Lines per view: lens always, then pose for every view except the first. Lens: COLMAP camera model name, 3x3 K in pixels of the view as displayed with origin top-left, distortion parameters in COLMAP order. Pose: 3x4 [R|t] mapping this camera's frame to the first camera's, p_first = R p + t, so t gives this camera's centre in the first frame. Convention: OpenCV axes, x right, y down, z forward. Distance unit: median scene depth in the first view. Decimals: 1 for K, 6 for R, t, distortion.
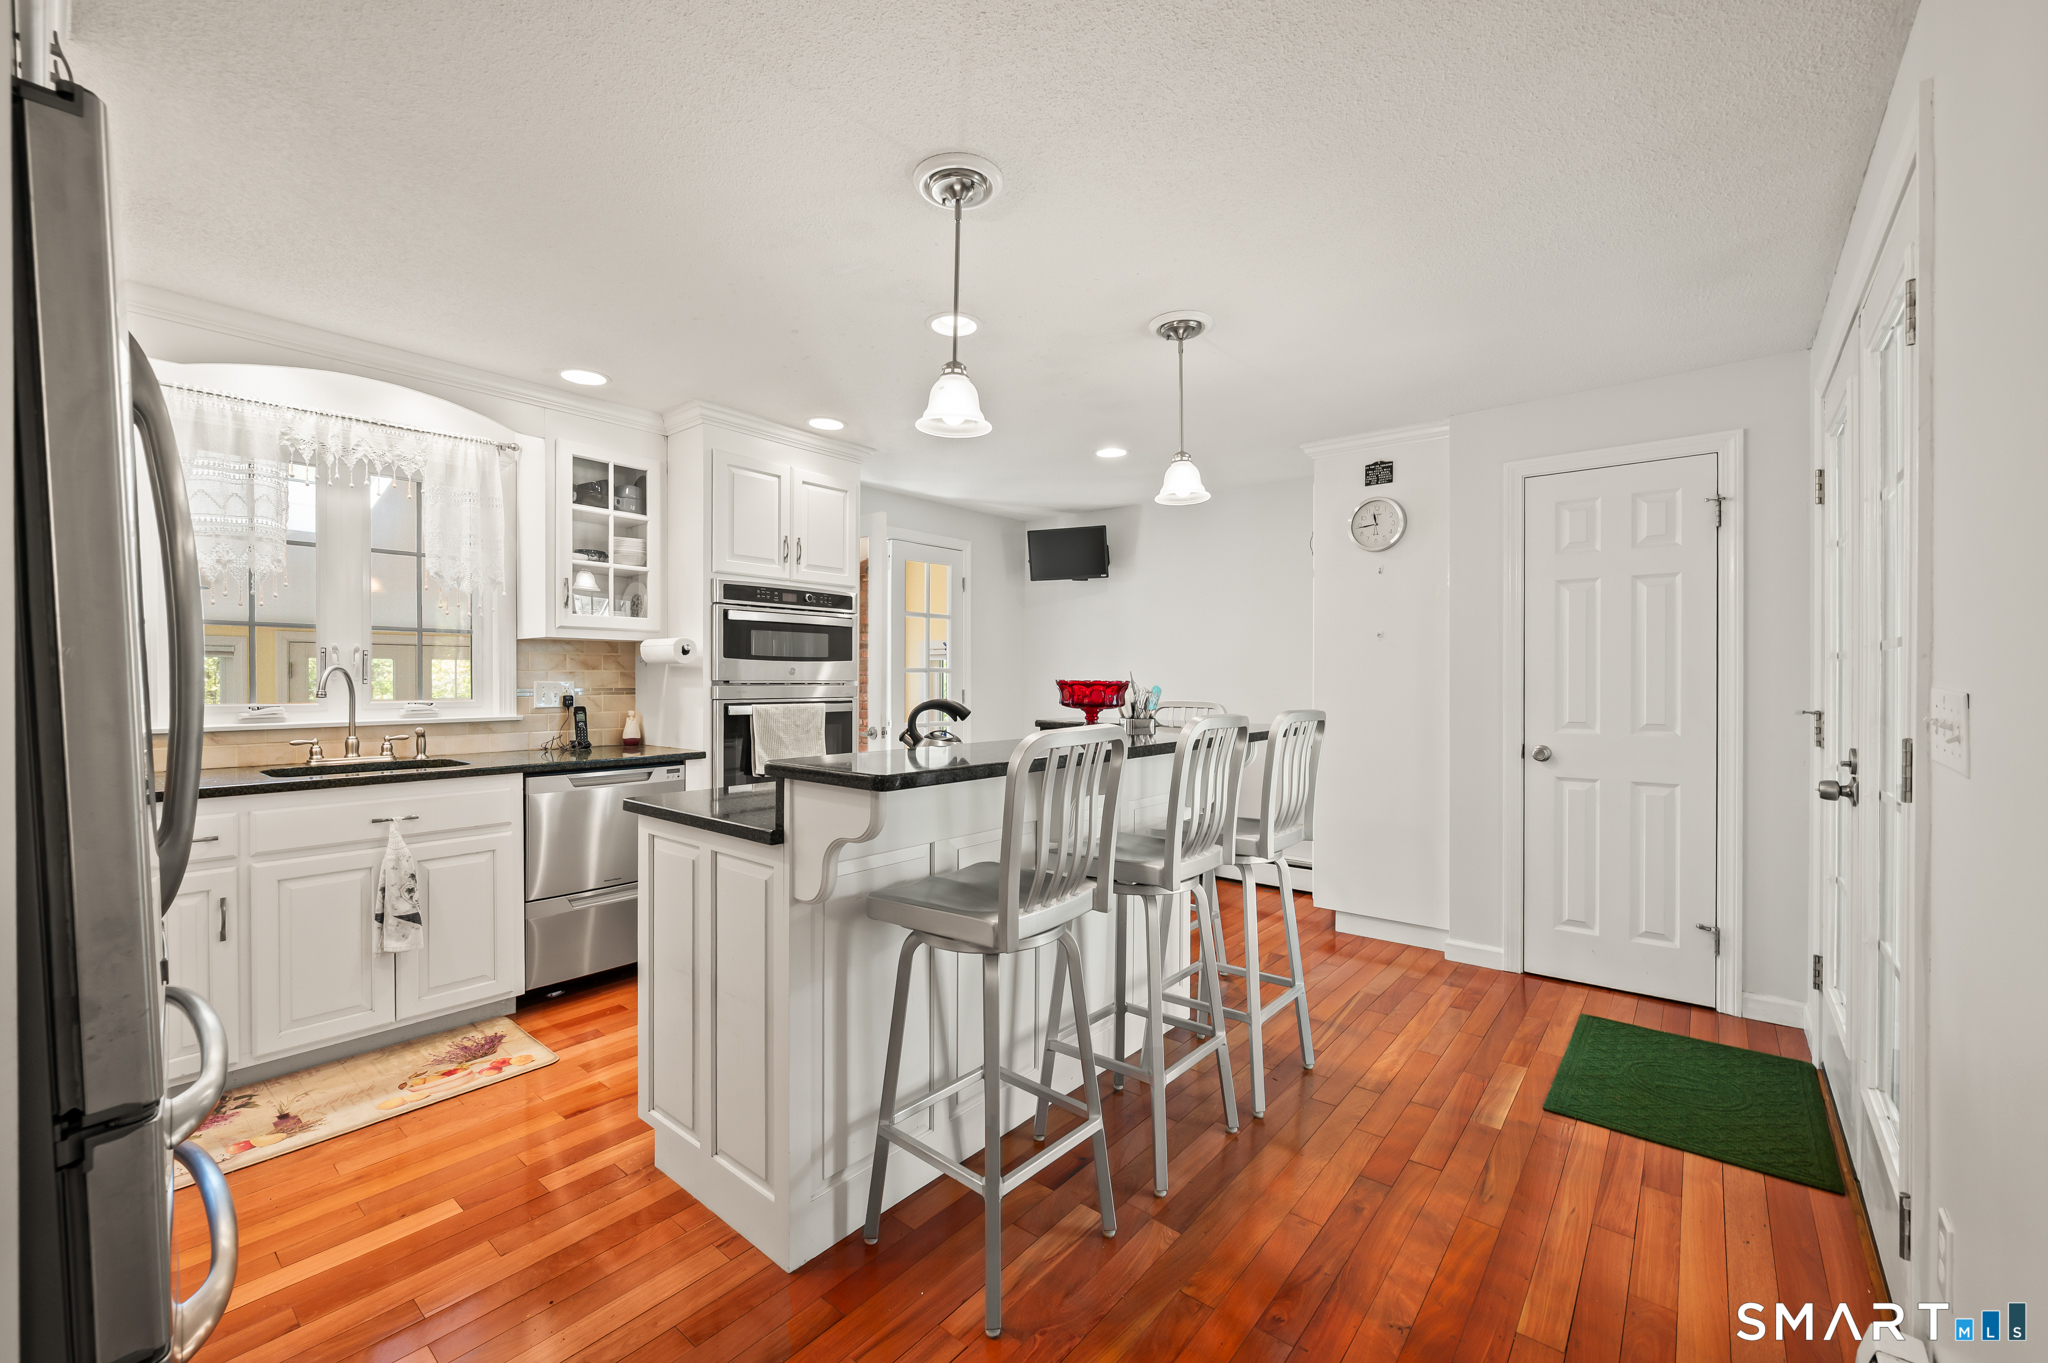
lens RADIAL K [[834.9, 0, 1034.4], [0, 834.9, 692.6], [0, 0, 1]] dist [-0.000132, -0.000310]
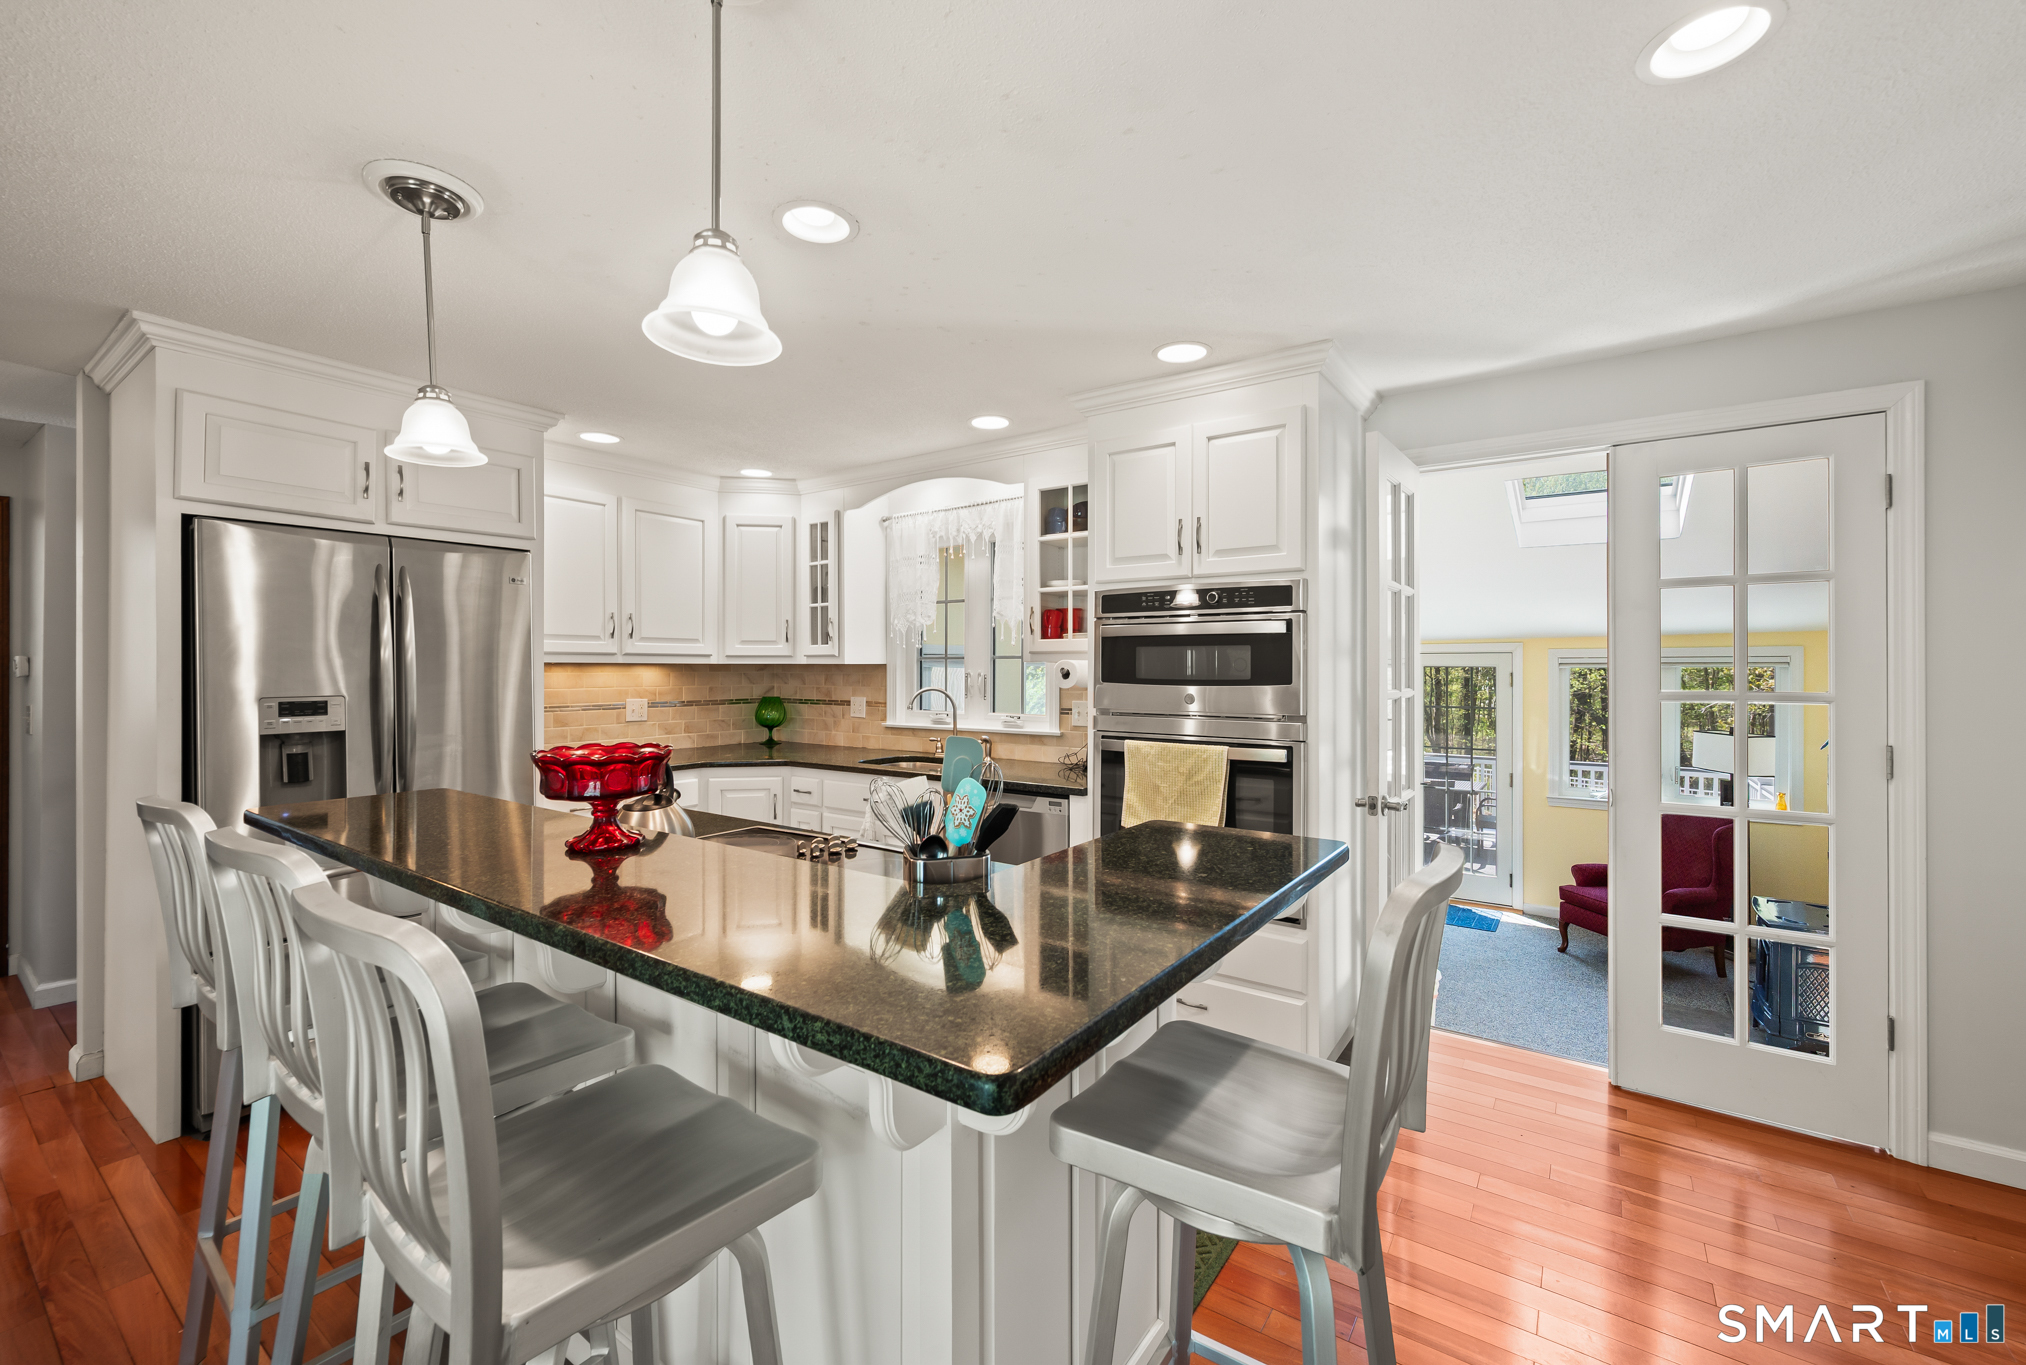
lens RADIAL K [[816.3, 0, 1020.8], [0, 816.3, 672.2], [0, 0, 1]] dist [-0.000188, -0.000081]
pose [[0.076576, 0.003537, -0.997057, 0.471990], [-0.018061, 0.999835, 0.002160, -0.054261], [0.996900, 0.017842, 0.076627, 0.887844]]
